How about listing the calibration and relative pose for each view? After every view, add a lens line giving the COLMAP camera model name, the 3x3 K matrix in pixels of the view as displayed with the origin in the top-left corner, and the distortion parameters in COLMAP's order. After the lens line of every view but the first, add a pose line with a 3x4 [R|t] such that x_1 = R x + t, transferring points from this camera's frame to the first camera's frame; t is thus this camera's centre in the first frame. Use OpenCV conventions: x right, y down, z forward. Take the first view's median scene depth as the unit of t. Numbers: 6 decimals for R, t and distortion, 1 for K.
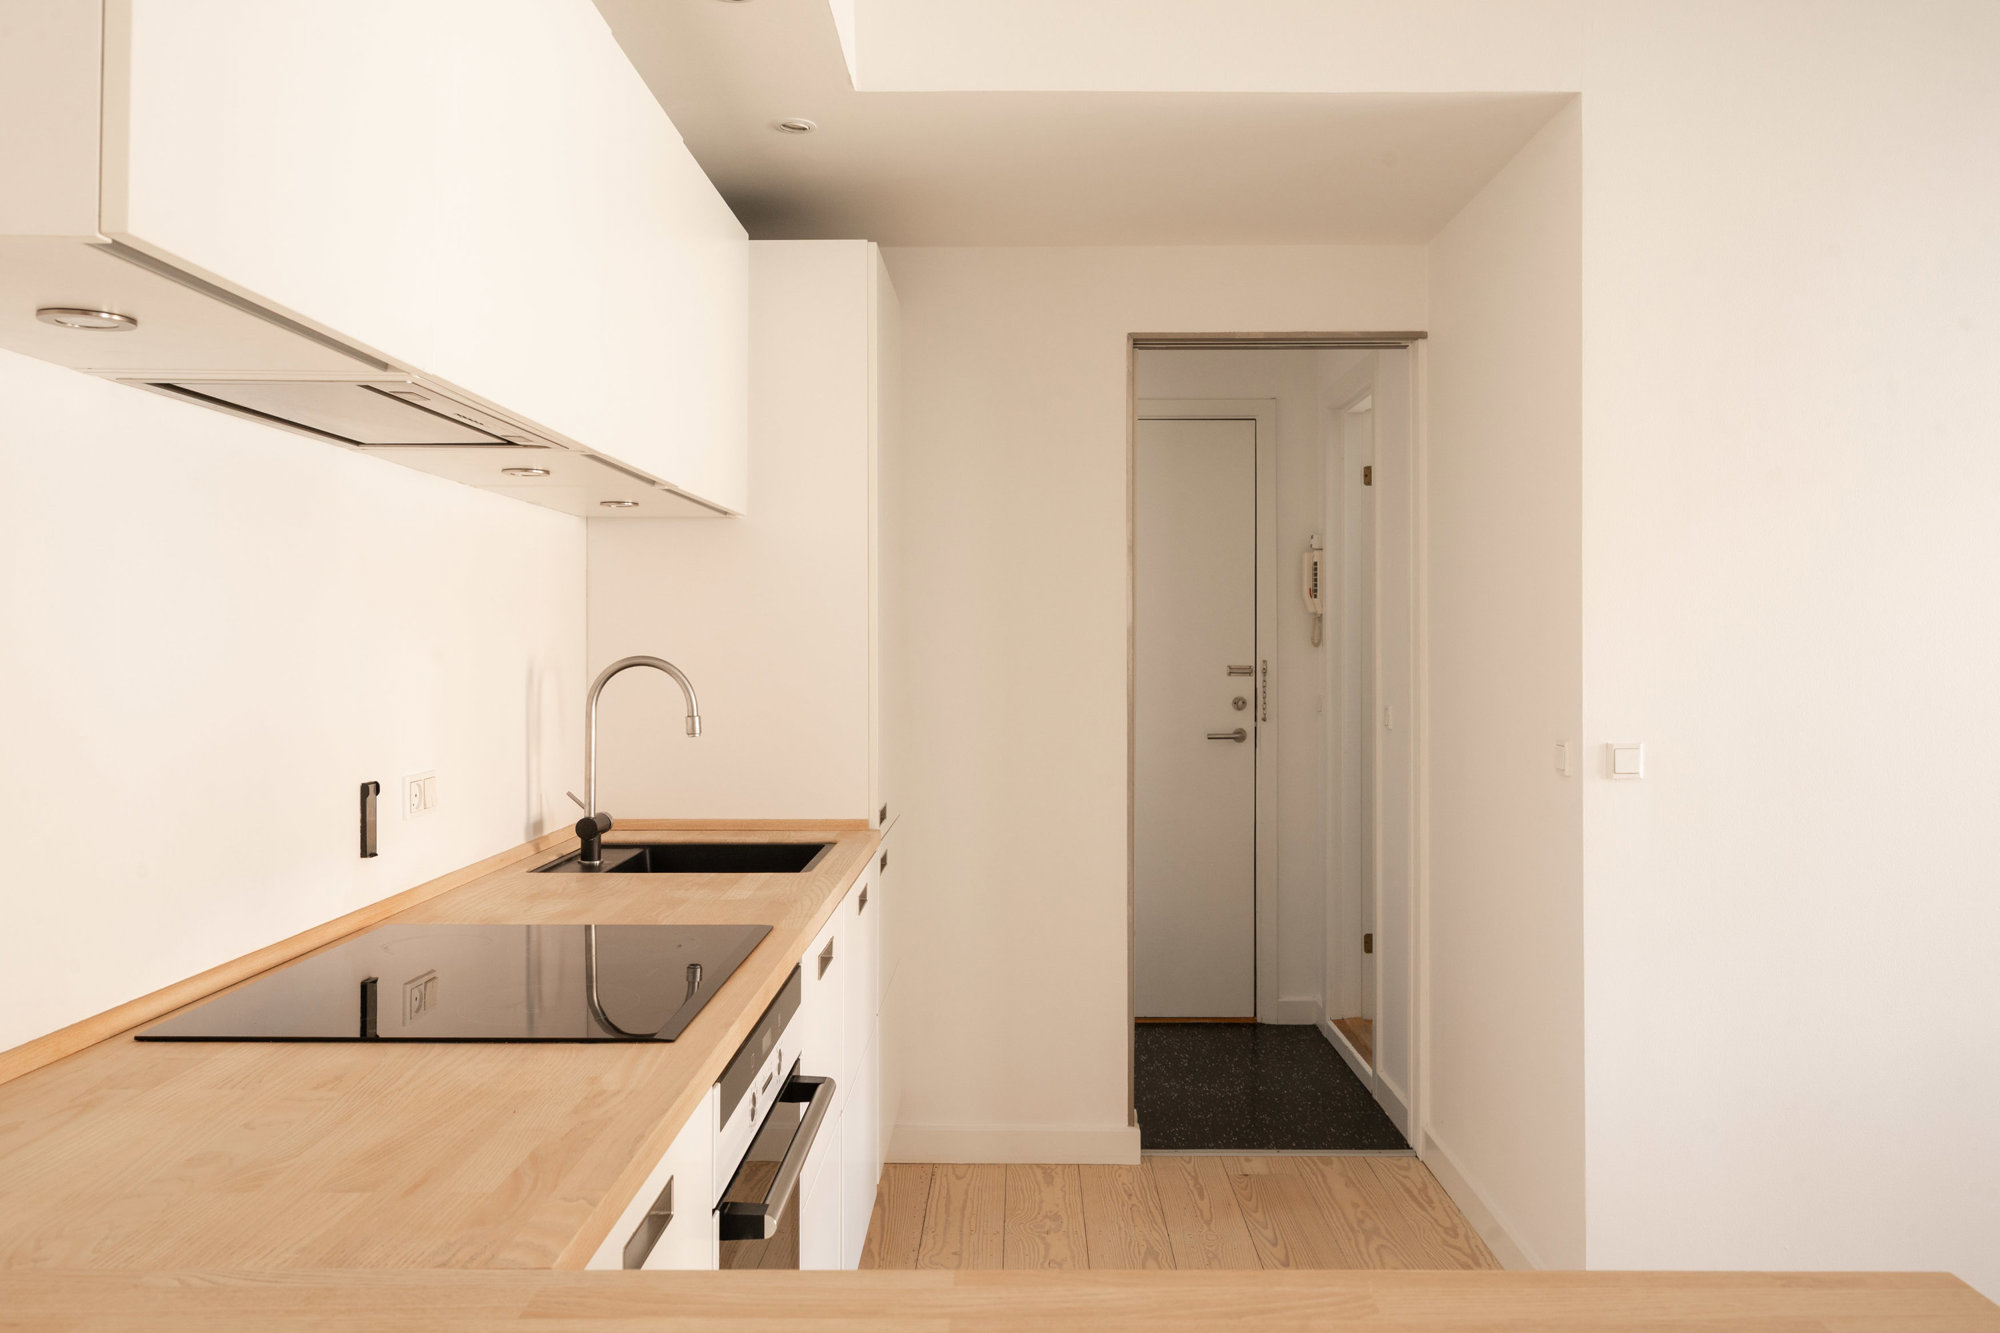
lens RADIAL K [[1530.2, 0, 1000.0], [0, 1530.2, 666.5], [0, 0, 1]] dist [0.007738, 0.001709]
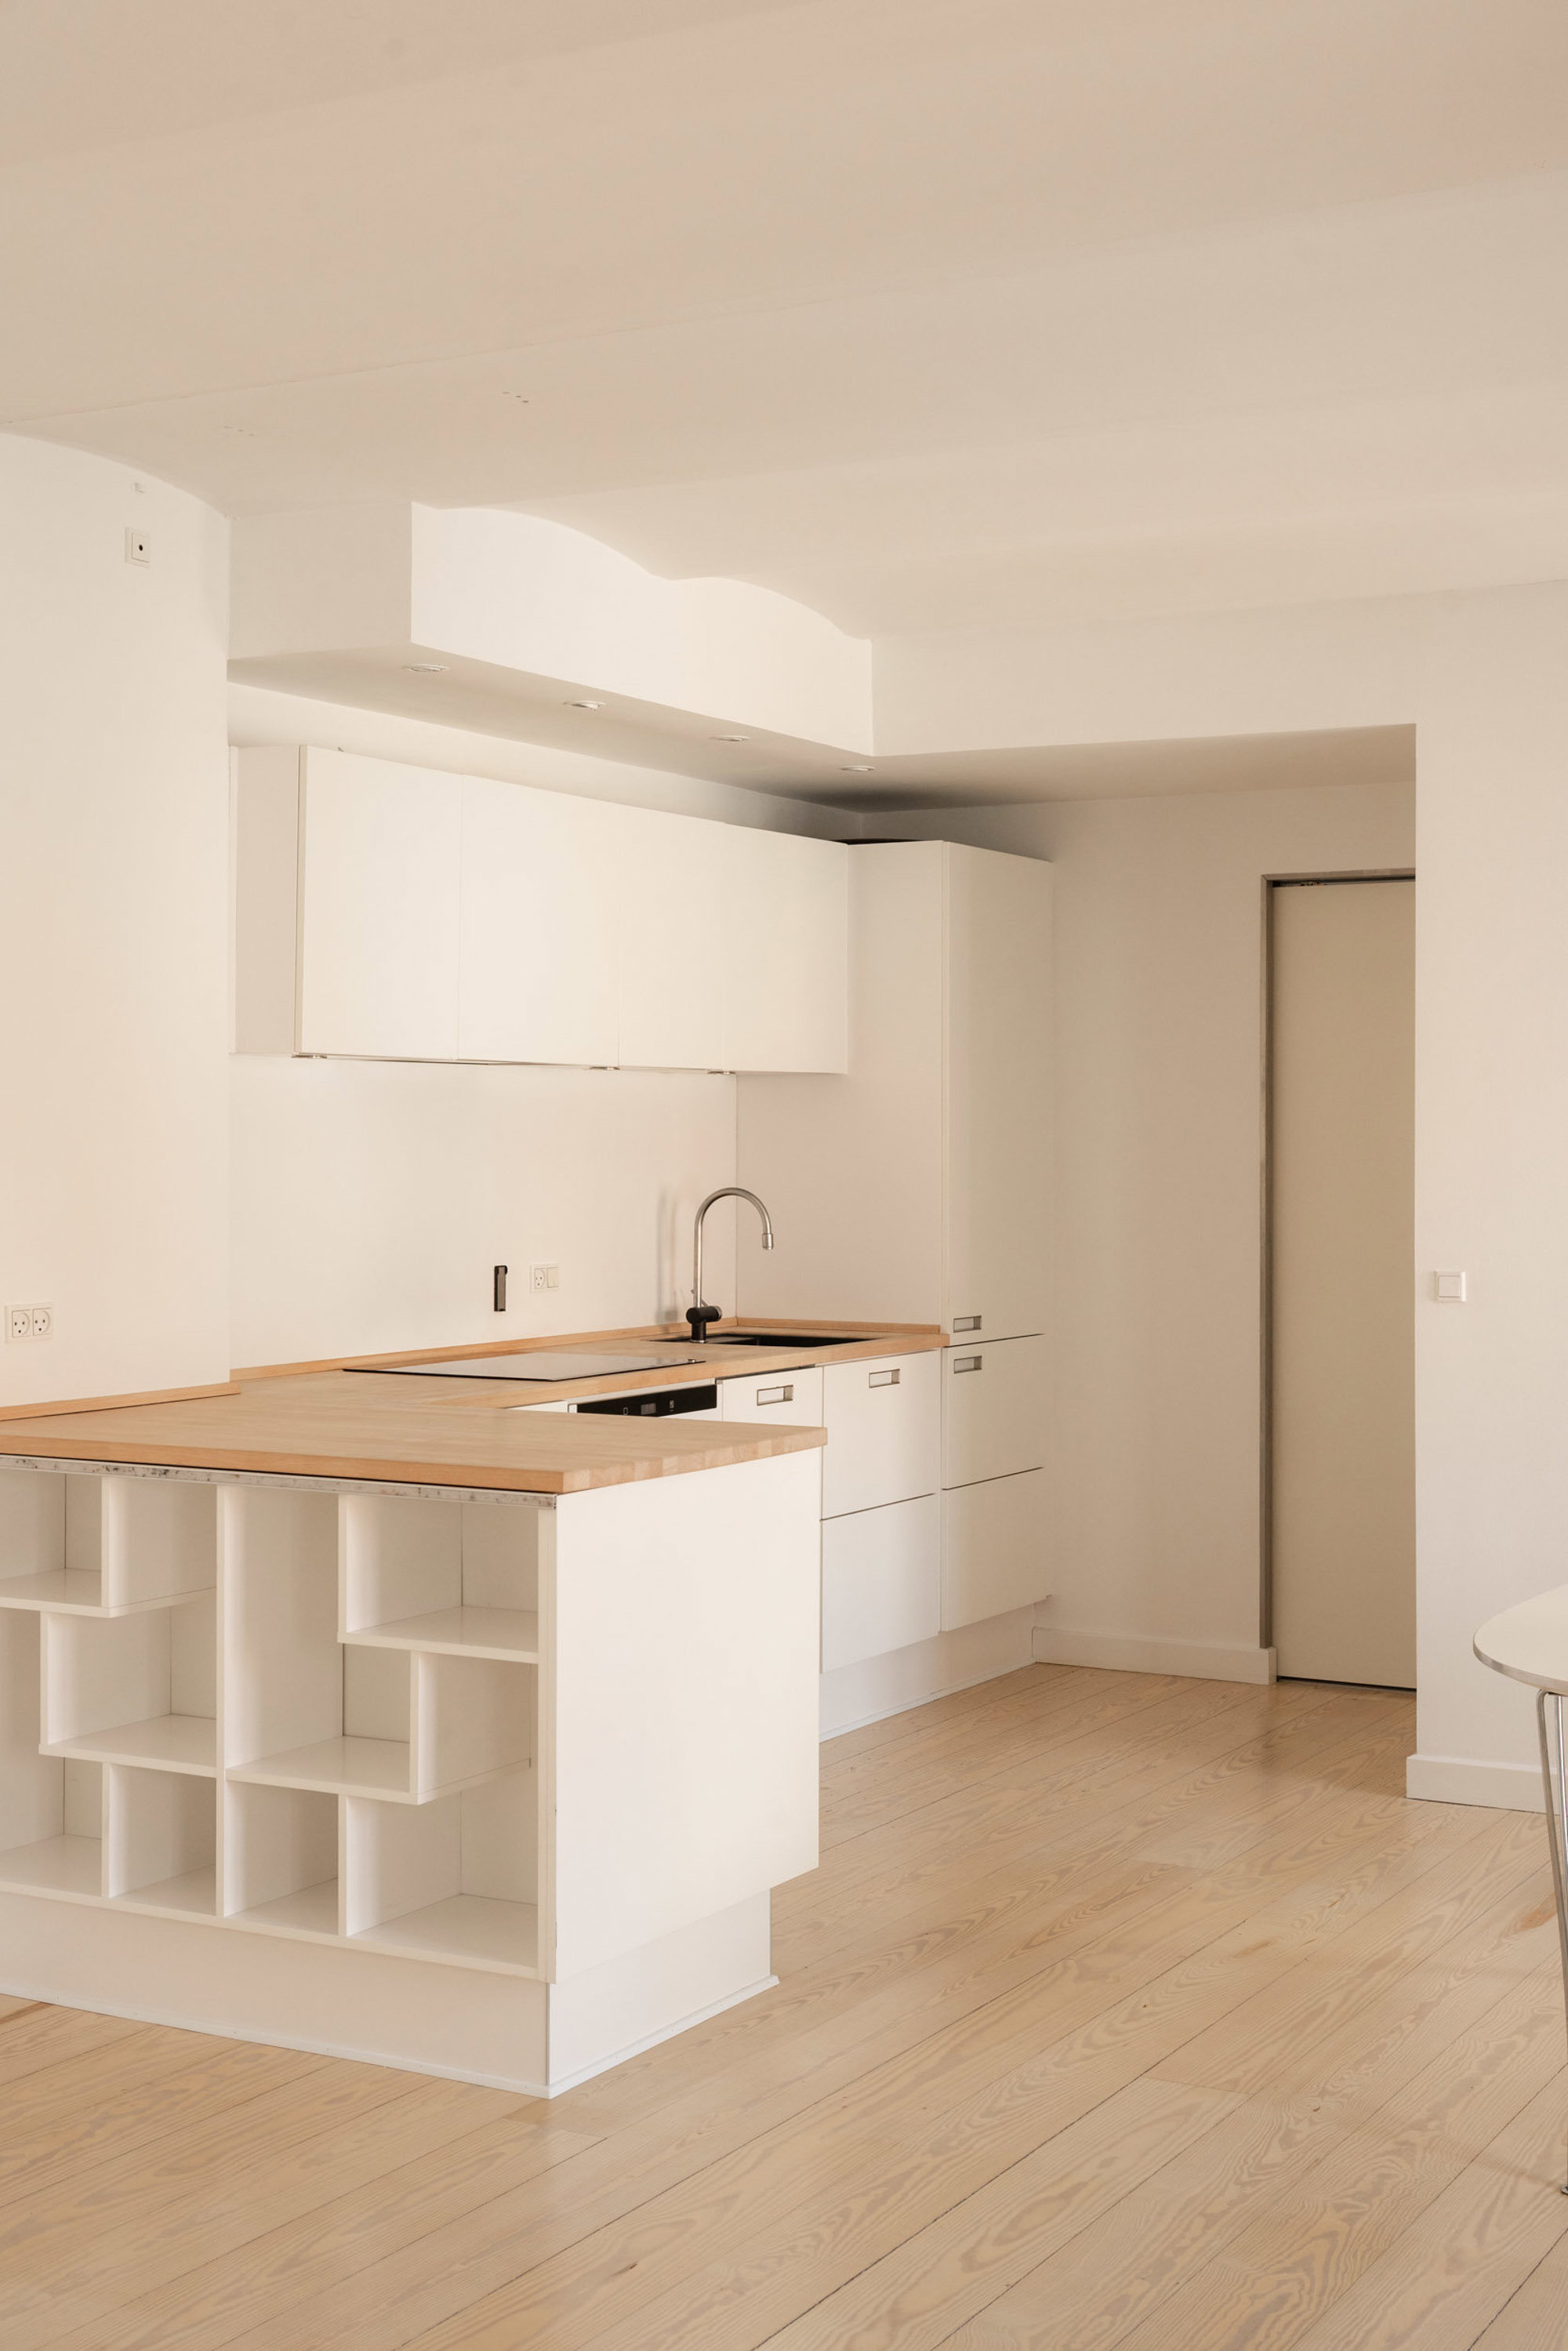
lens RADIAL K [[2998.6, 0, 784.0], [0, 2998.6, 1175.5], [0, 0, 1]] dist [0.018916, 0.045723]
pose [[0.880761, 0.010507, -0.473445, 1.045997], [-0.010993, 0.999938, 0.001740, -0.022532], [0.473434, 0.003672, 0.880822, -1.278453]]
